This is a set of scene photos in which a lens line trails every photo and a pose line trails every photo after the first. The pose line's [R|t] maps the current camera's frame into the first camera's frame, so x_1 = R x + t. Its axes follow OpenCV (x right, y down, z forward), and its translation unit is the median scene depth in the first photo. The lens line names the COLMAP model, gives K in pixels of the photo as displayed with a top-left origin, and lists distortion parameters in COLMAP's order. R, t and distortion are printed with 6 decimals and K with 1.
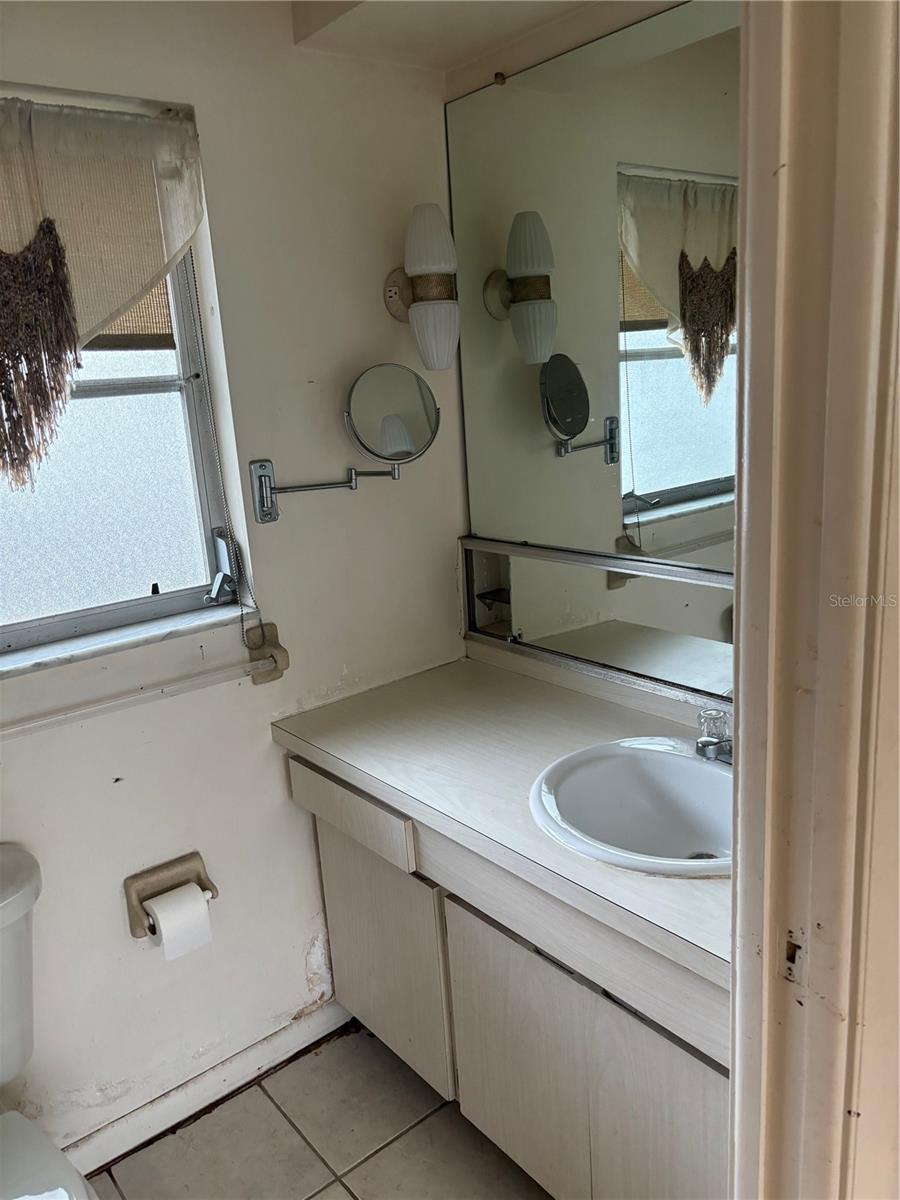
lens RADIAL K [[917.6, 0, 451.4], [0, 917.6, 603.4], [0, 0, 1]] dist [0.045169, -0.042859]
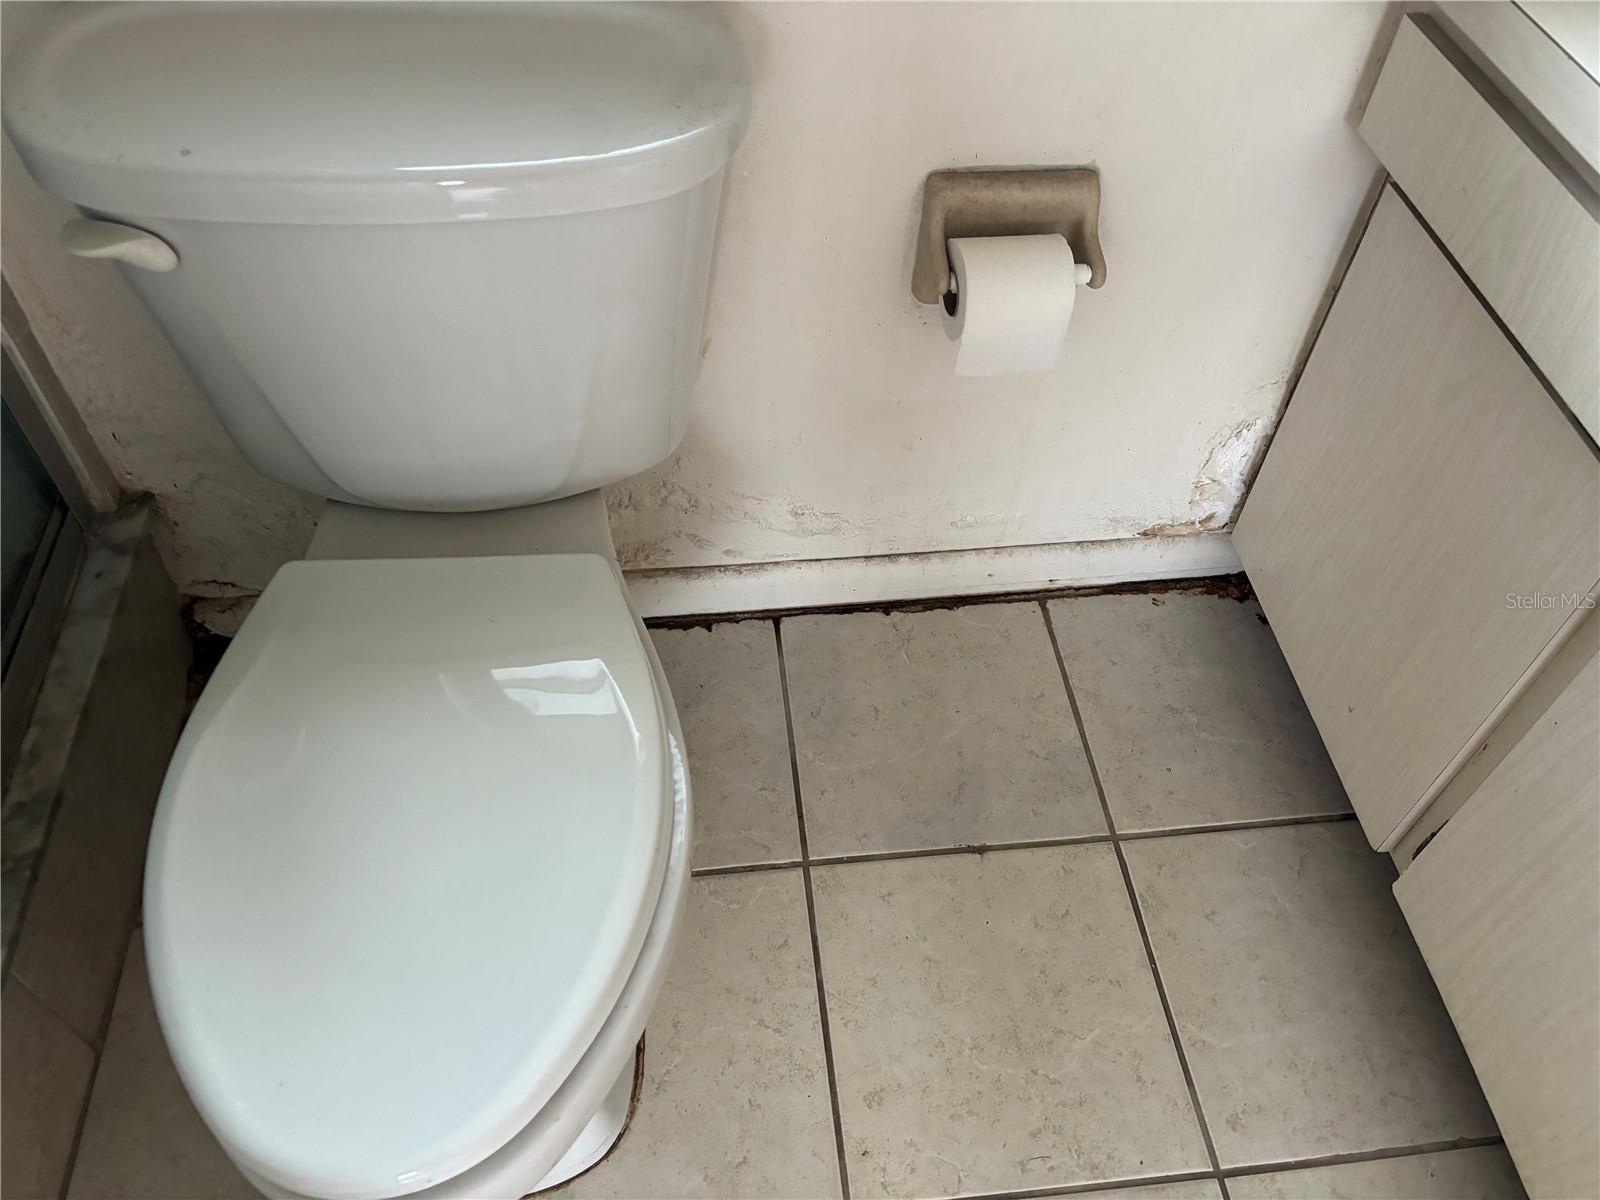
lens RADIAL K [[1223.4, 0, 796.8], [0, 1223.4, 604.9], [0, 0, 1]] dist [0.045169, -0.042859]
pose [[0.837357, 0.471687, -0.276304, -0.138320], [-0.213631, 0.747609, 0.628843, 0.089594], [0.503184, -0.467539, 0.726782, 0.418176]]
